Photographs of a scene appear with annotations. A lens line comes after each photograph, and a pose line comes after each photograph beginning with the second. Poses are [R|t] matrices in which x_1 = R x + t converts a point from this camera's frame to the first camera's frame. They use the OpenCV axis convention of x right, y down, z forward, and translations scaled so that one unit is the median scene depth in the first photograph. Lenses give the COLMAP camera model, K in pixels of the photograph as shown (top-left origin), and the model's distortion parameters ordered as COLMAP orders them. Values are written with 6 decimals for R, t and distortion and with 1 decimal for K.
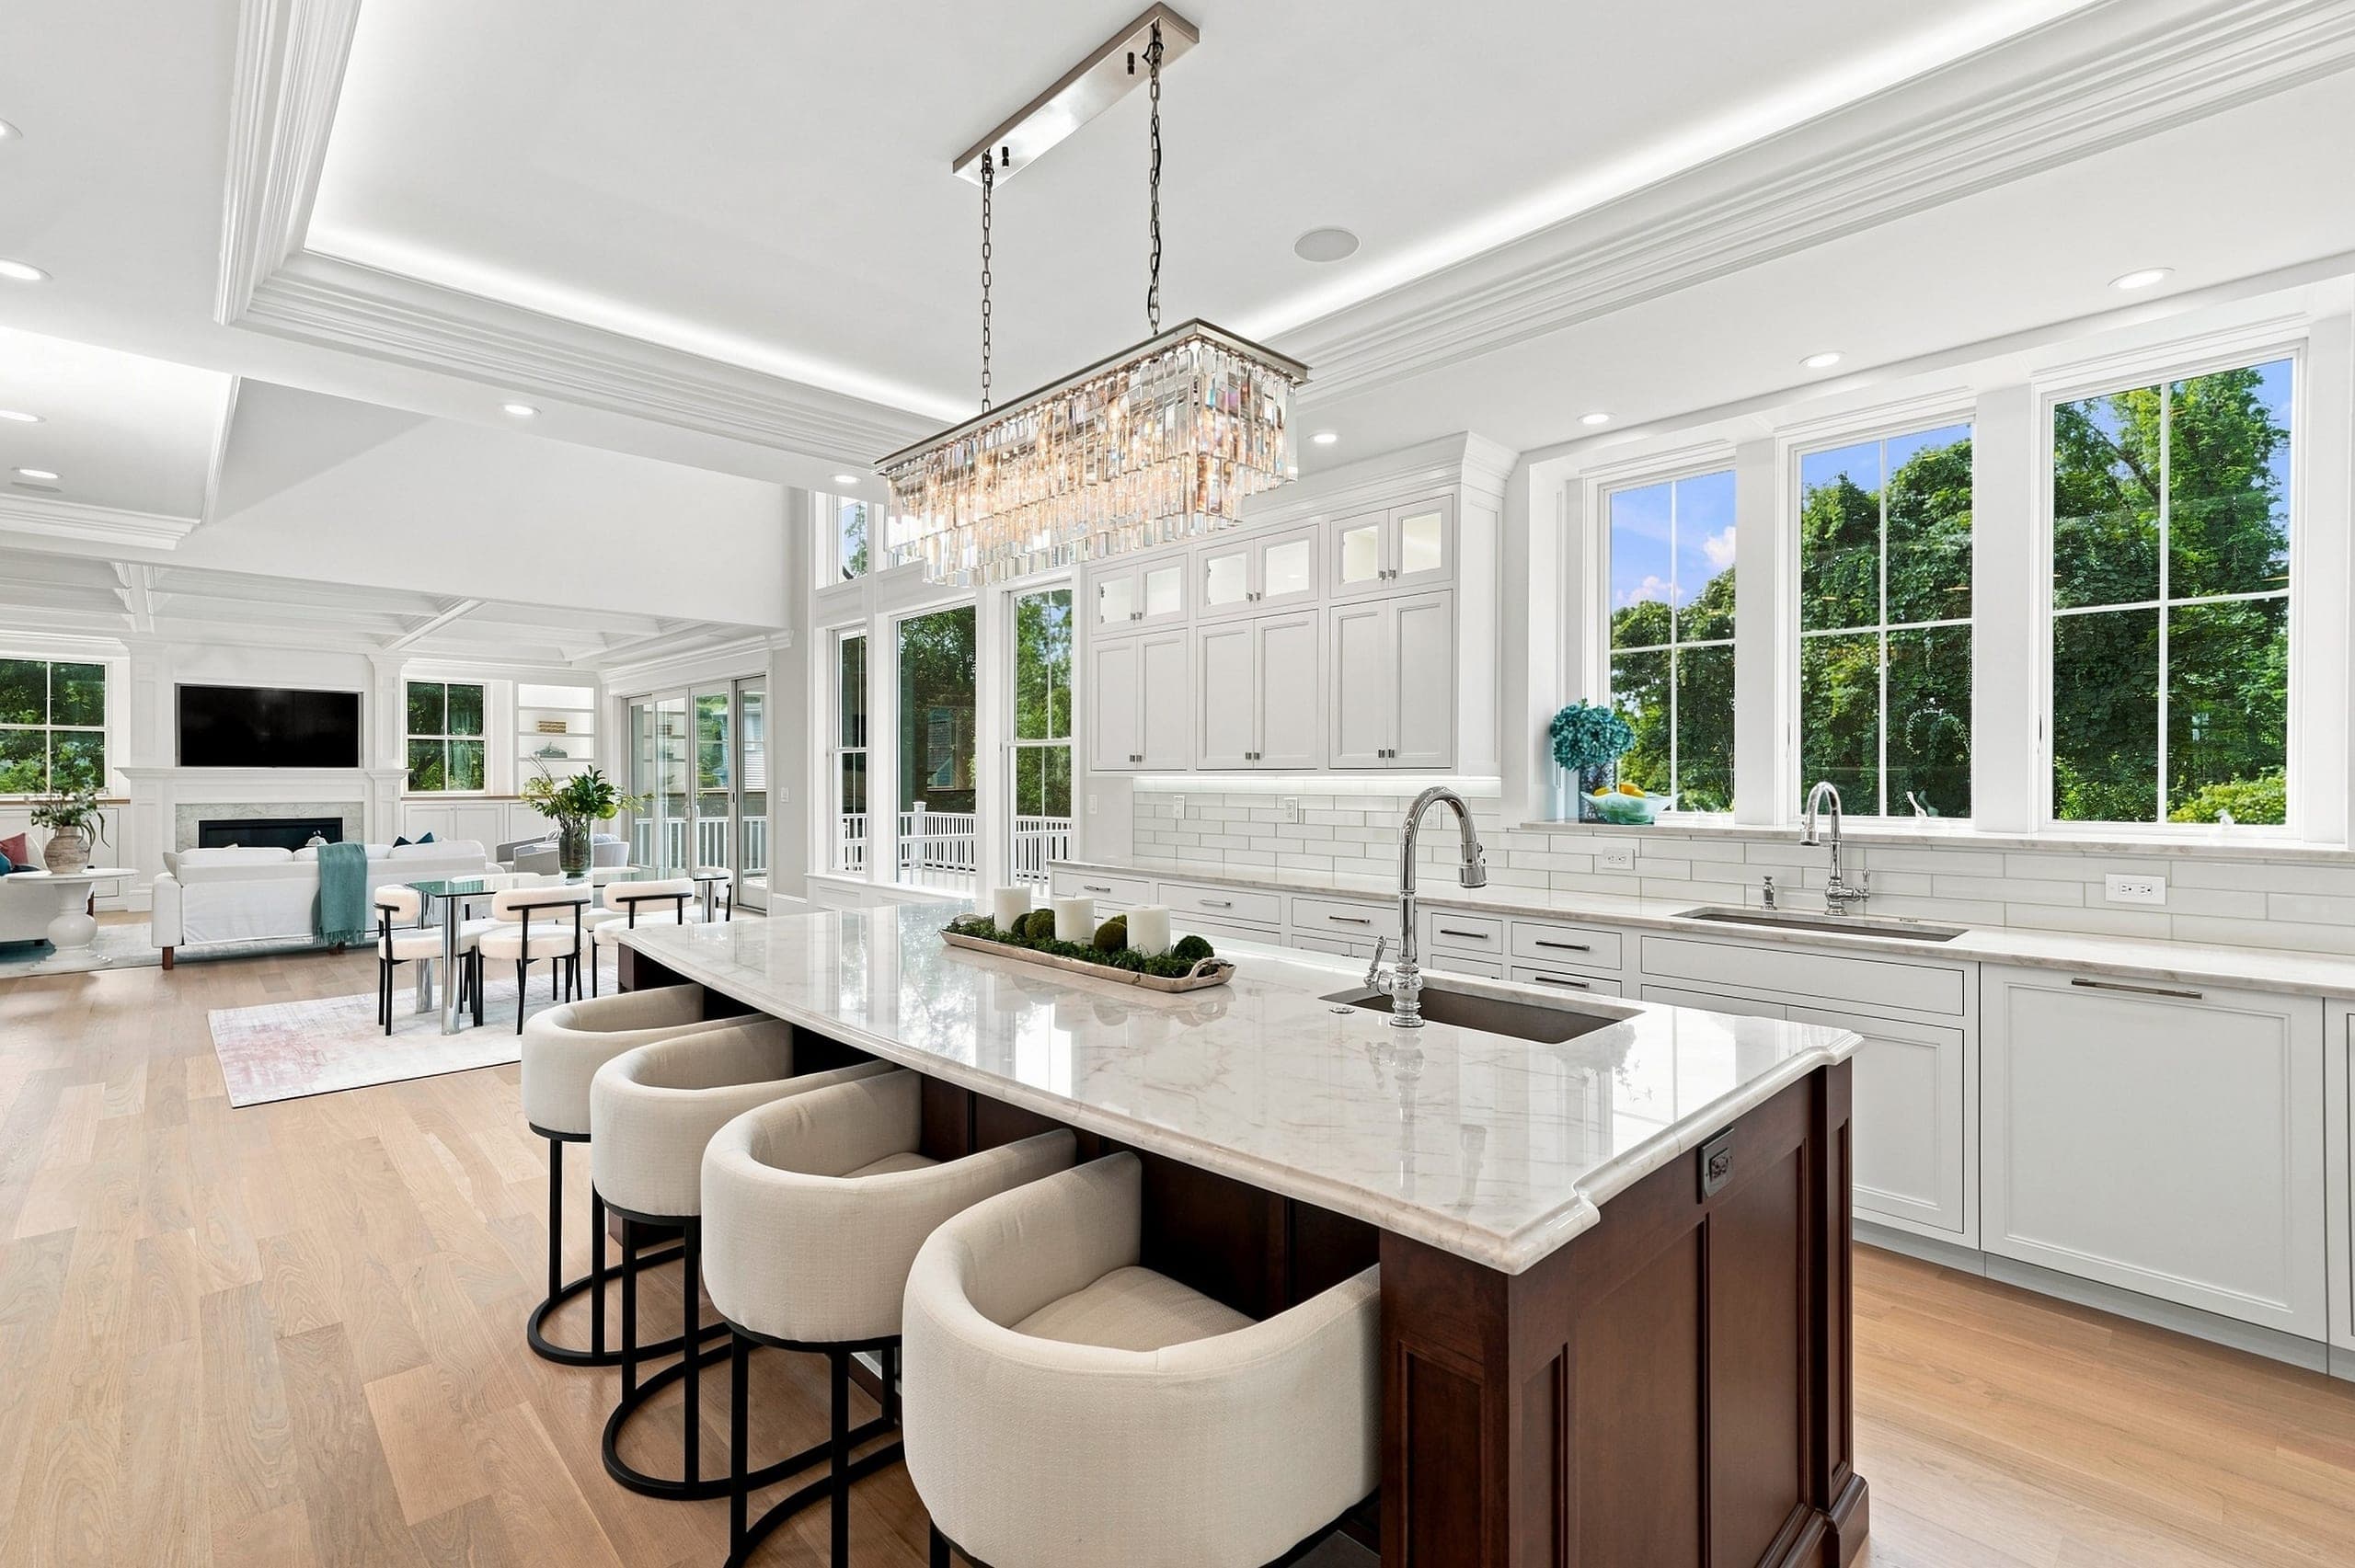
lens RADIAL K [[1054.1, 0, 1177.5], [0, 1054.1, 784.0], [0, 0, 1]] dist [0.000789, 0.000421]
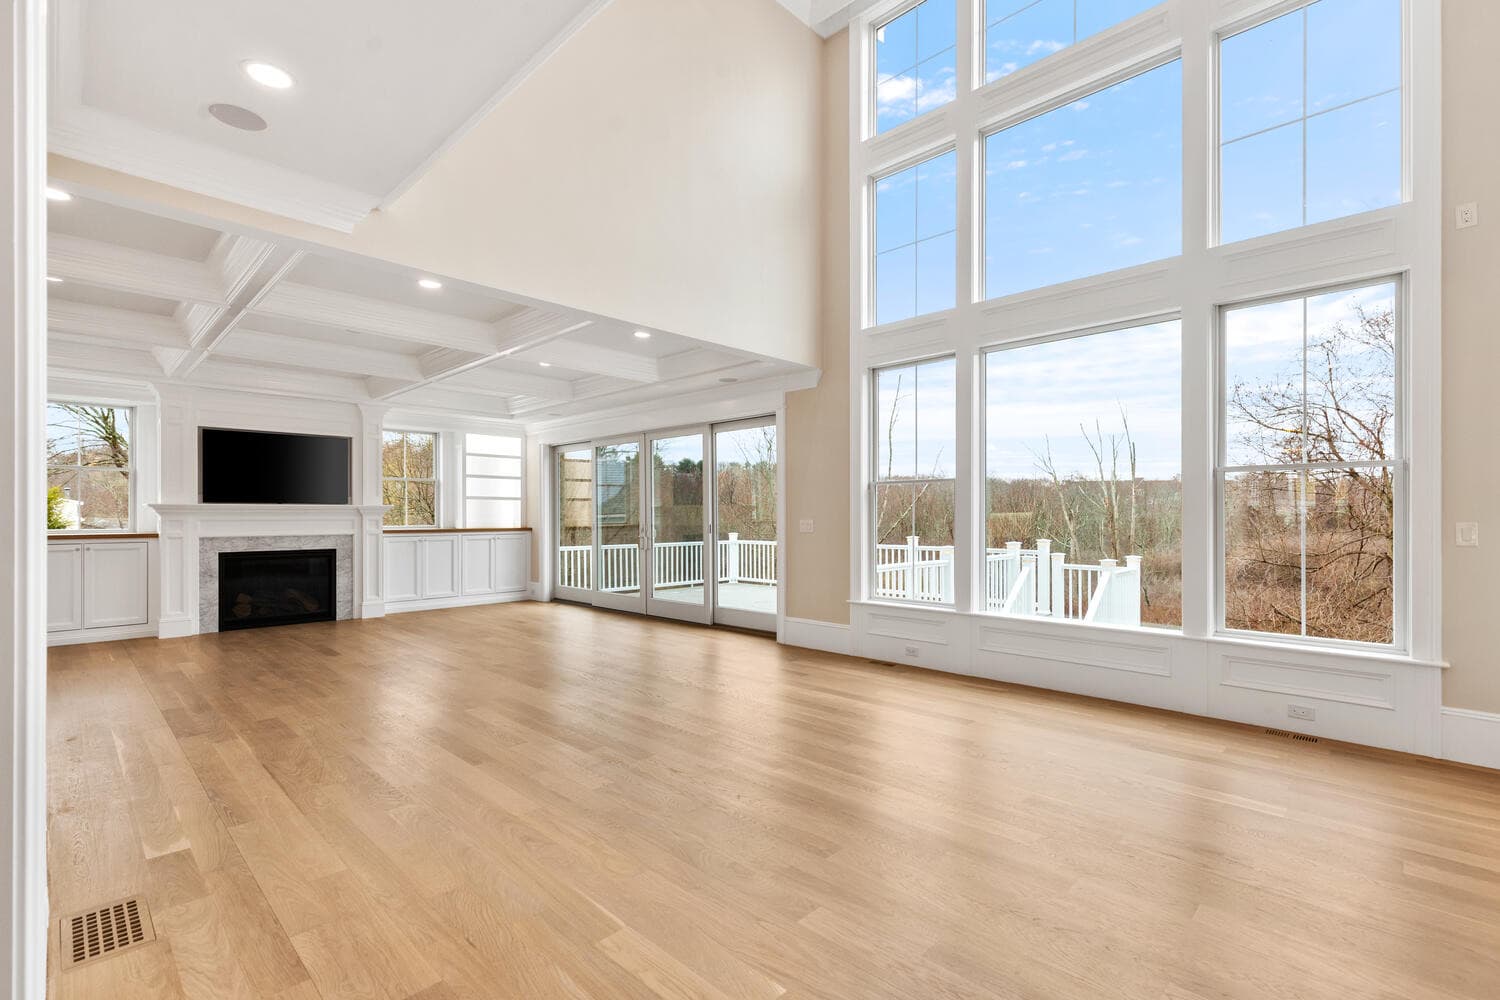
lens RADIAL K [[693.4, 0, 753.7], [0, 693.4, 521.0], [0, 0, 1]] dist [-0.001722, -0.001246]
pose [[0.999513, -0.004032, 0.030931, -0.378521], [0.004021, 0.999992, 0.000415, 0.003590], [-0.030932, -0.000290, 0.999521, 0.256862]]
